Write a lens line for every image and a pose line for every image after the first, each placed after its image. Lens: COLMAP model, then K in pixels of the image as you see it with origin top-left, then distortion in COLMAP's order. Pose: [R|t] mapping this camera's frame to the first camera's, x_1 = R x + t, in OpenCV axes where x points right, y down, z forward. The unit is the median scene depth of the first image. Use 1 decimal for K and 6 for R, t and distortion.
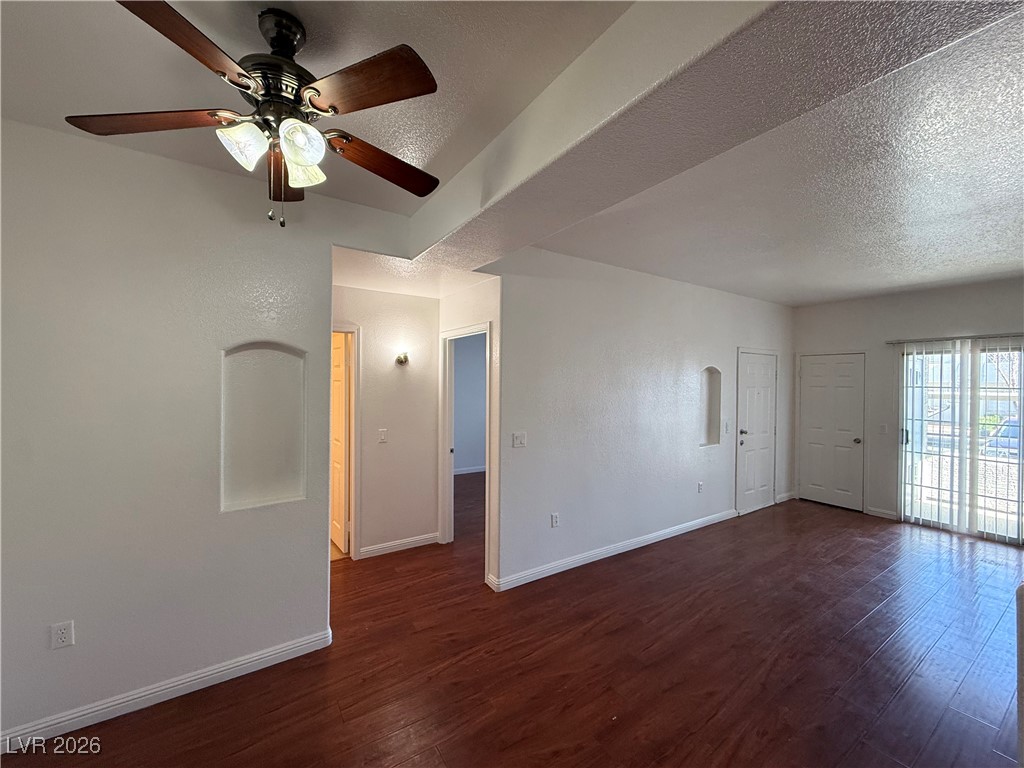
lens RADIAL K [[406.7, 0, 512.2], [0, 406.7, 384.9], [0, 0, 1]] dist [0.000261, 0.000250]
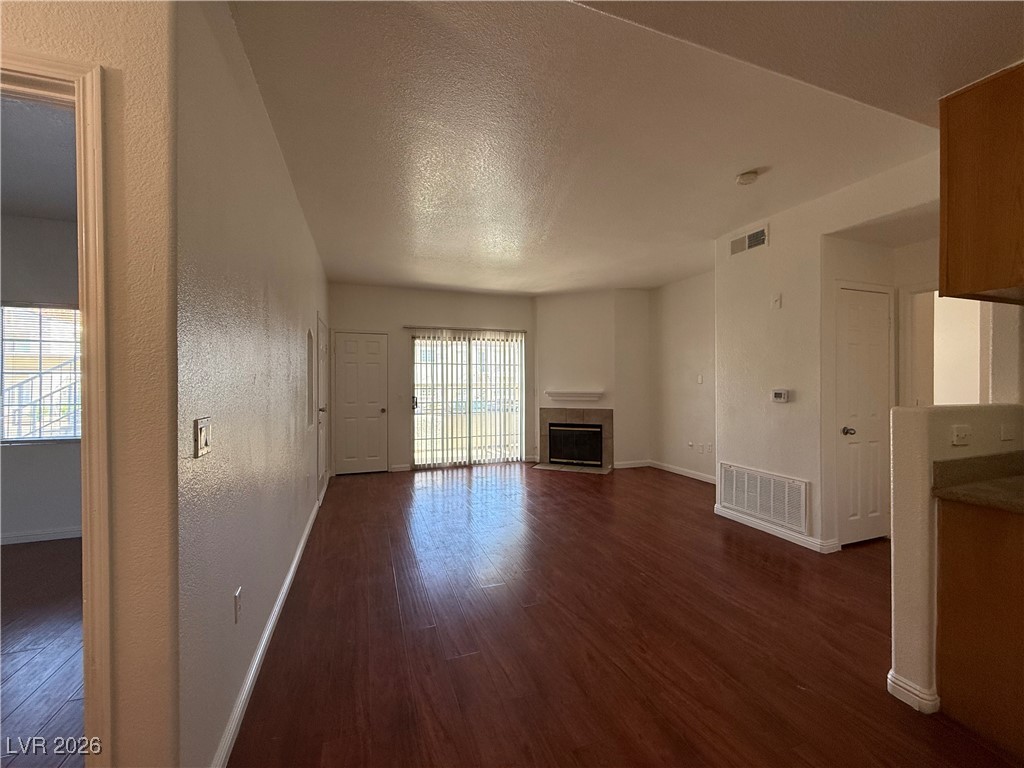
lens RADIAL K [[406.7, 0, 508.5], [0, 406.7, 383.0], [0, 0, 1]] dist [0.000261, 0.000250]
pose [[0.236424, -0.013378, 0.971558, -0.284816], [0.009803, 0.999887, 0.011382, 0.080540], [-0.971600, 0.006833, 0.236529, 0.617326]]
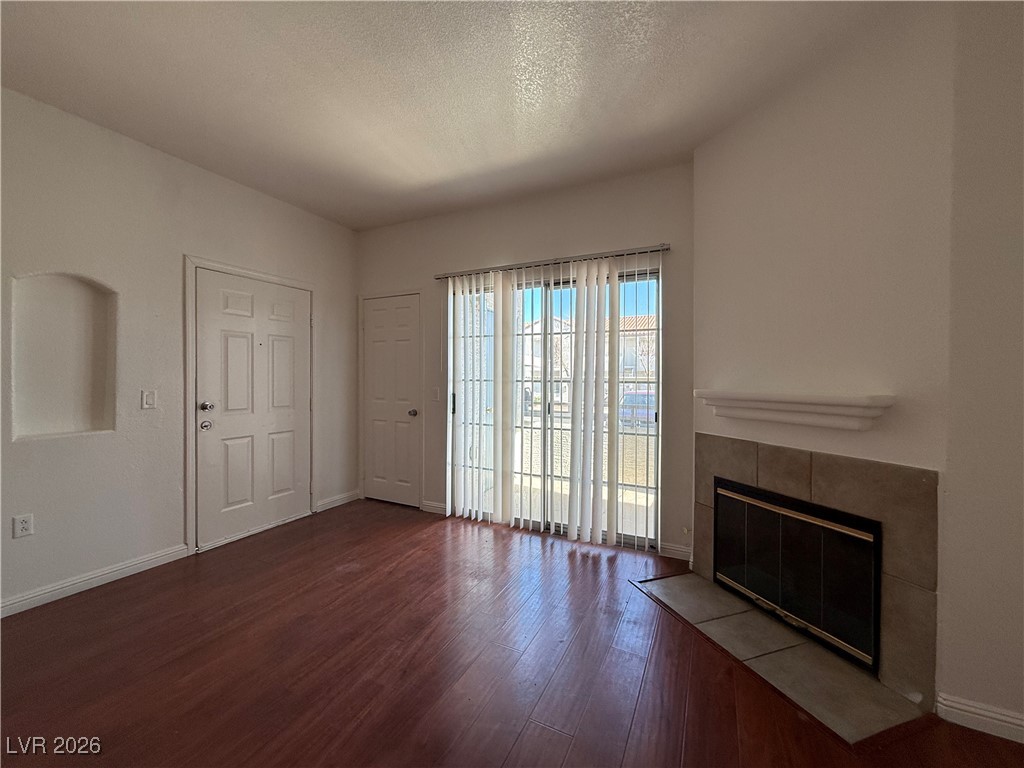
lens RADIAL K [[406.7, 0, 509.9], [0, 406.7, 382.6], [0, 0, 1]] dist [0.000261, 0.000250]
pose [[0.862571, -0.010148, 0.505834, 1.000390], [0.004637, 0.999915, 0.012152, 0.118883], [-0.505915, -0.008136, 0.862545, 0.442689]]
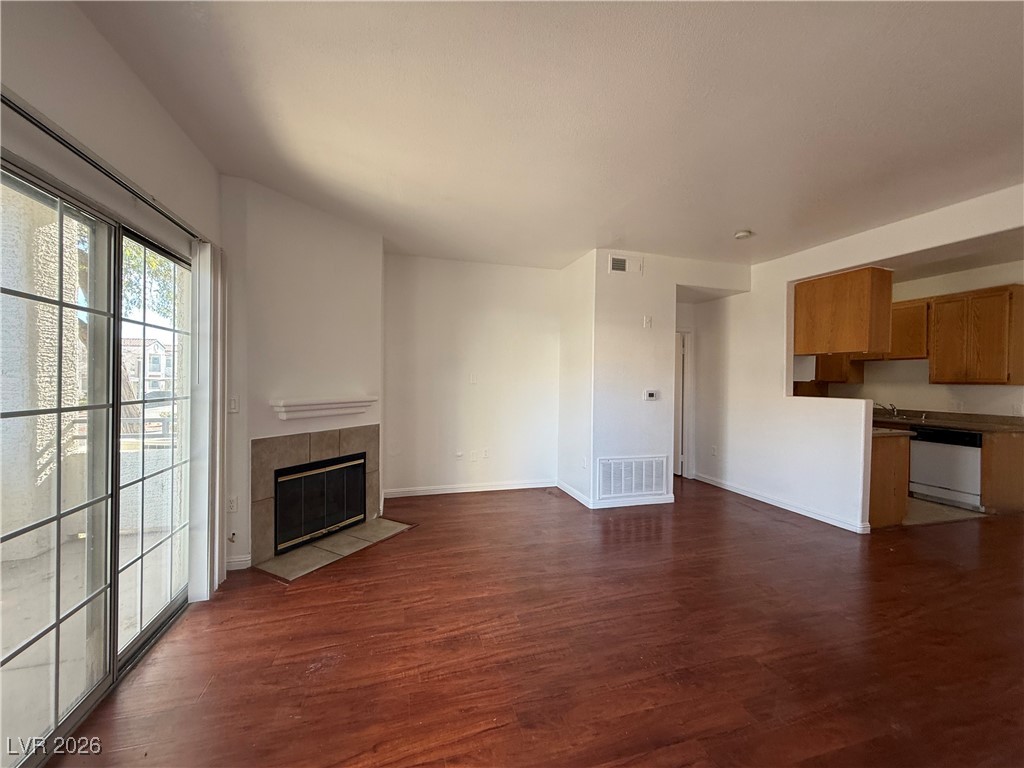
lens RADIAL K [[406.7, 0, 509.5], [0, 406.7, 382.8], [0, 0, 1]] dist [0.000261, 0.000250]
pose [[-0.953219, -0.023784, 0.301345, 0.925327], [-0.020655, 0.999695, 0.013567, 0.081364], [-0.301575, 0.006709, -0.953419, 1.615206]]
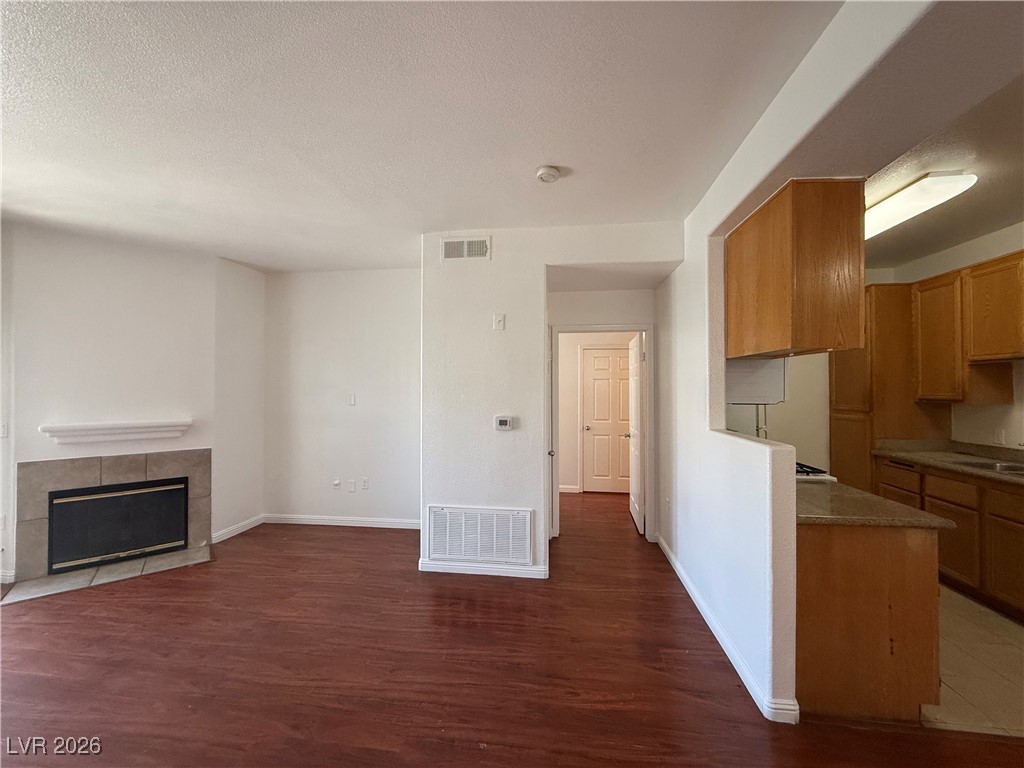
lens RADIAL K [[406.7, 0, 510.2], [0, 406.7, 383.9], [0, 0, 1]] dist [0.000261, 0.000250]
pose [[-0.755125, -0.002175, 0.655577, 0.239565], [-0.006276, 0.999973, -0.003911, 0.041908], [-0.655551, -0.007067, -0.755118, 0.911957]]
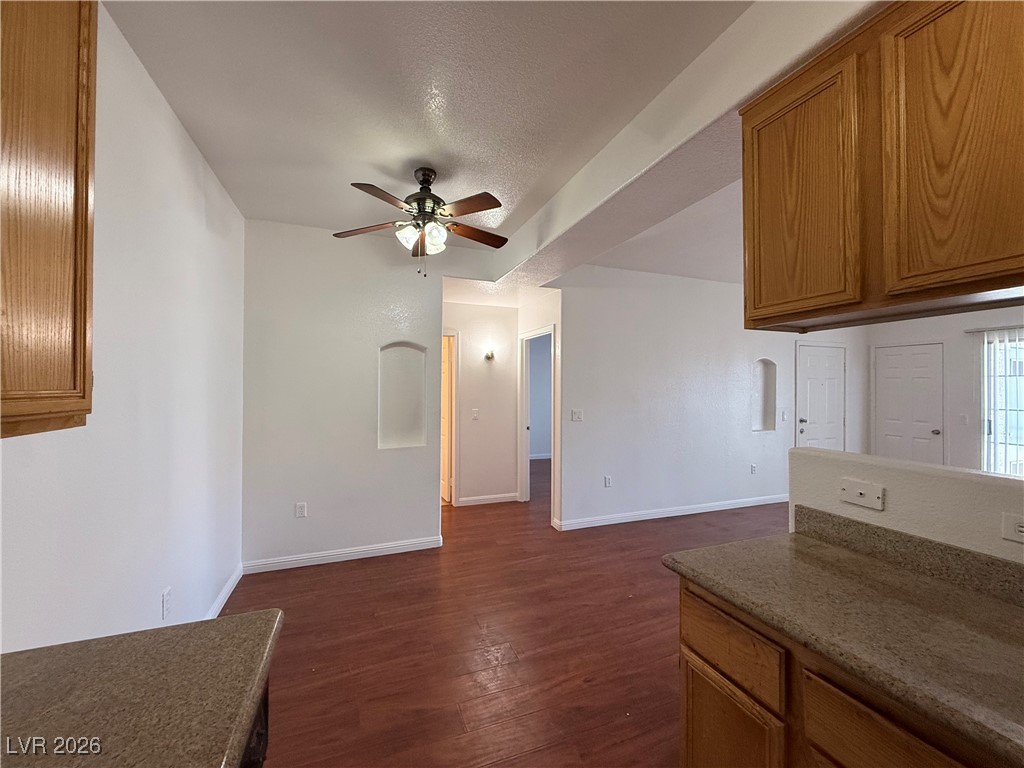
lens RADIAL K [[406.7, 0, 513.6], [0, 406.7, 384.5], [0, 0, 1]] dist [0.000261, 0.000250]
pose [[0.977106, -0.004476, -0.212706, 0.092474], [0.001786, 0.999916, -0.012837, 0.052974], [0.212746, 0.012163, 0.977032, -0.291107]]
